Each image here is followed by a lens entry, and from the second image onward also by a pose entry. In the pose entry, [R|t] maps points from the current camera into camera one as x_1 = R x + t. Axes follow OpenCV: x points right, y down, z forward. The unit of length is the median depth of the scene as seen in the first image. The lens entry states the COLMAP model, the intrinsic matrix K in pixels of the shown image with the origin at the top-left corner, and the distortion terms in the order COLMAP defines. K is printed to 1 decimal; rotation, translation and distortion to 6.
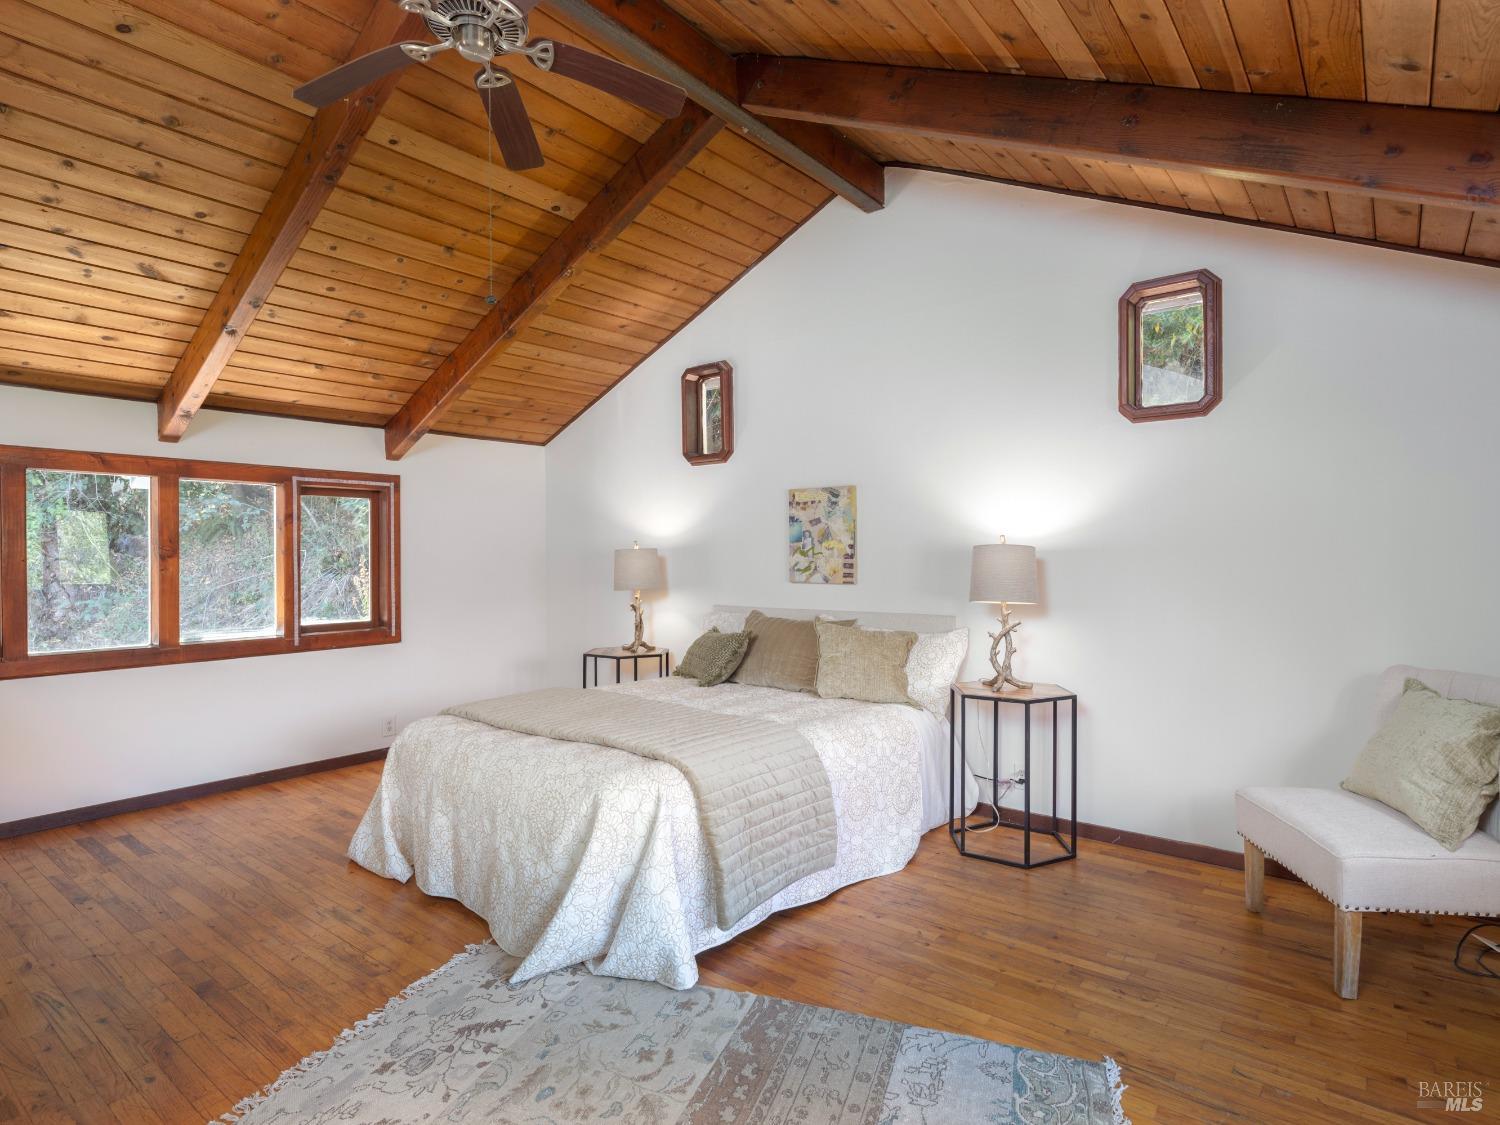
lens RADIAL K [[802.4, 0, 741.6], [0, 802.4, 562.8], [0, 0, 1]] dist [0.002676, -0.002153]
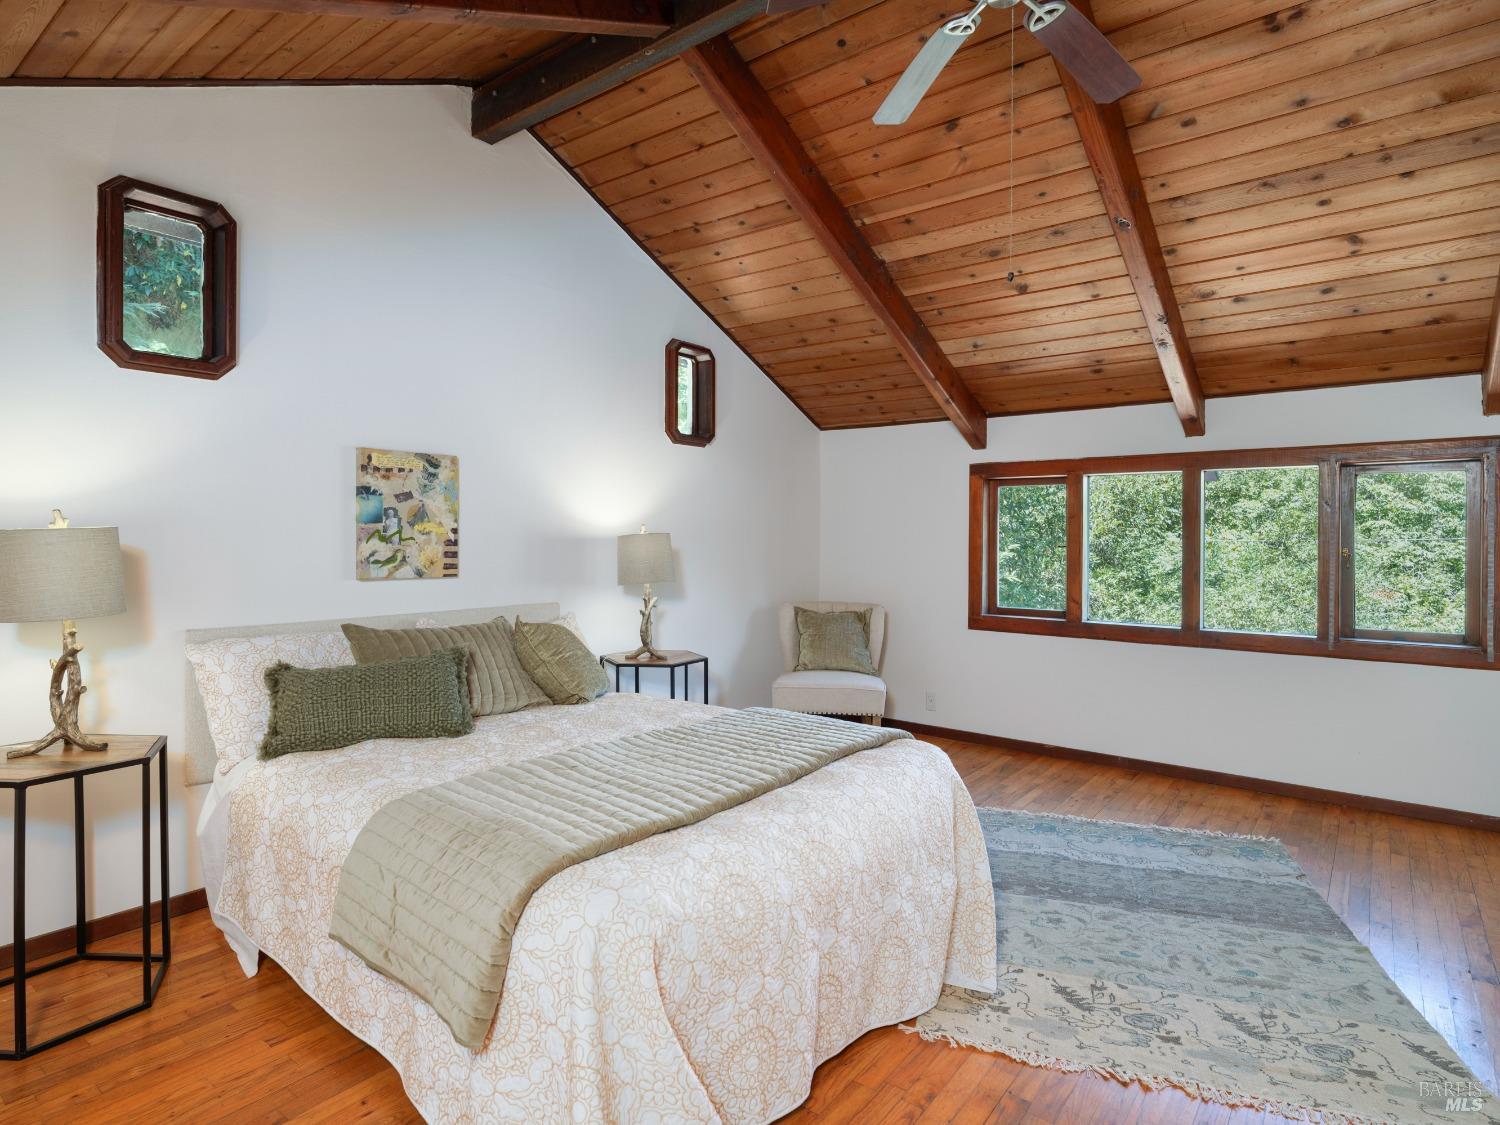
lens RADIAL K [[802.4, 0, 740.7], [0, 802.4, 550.9], [0, 0, 1]] dist [0.002676, -0.002153]
pose [[0.005292, -0.015596, 0.999864, -0.663585], [0.002440, 0.999876, 0.015583, -0.011649], [-0.999983, 0.002357, 0.005329, 0.693109]]
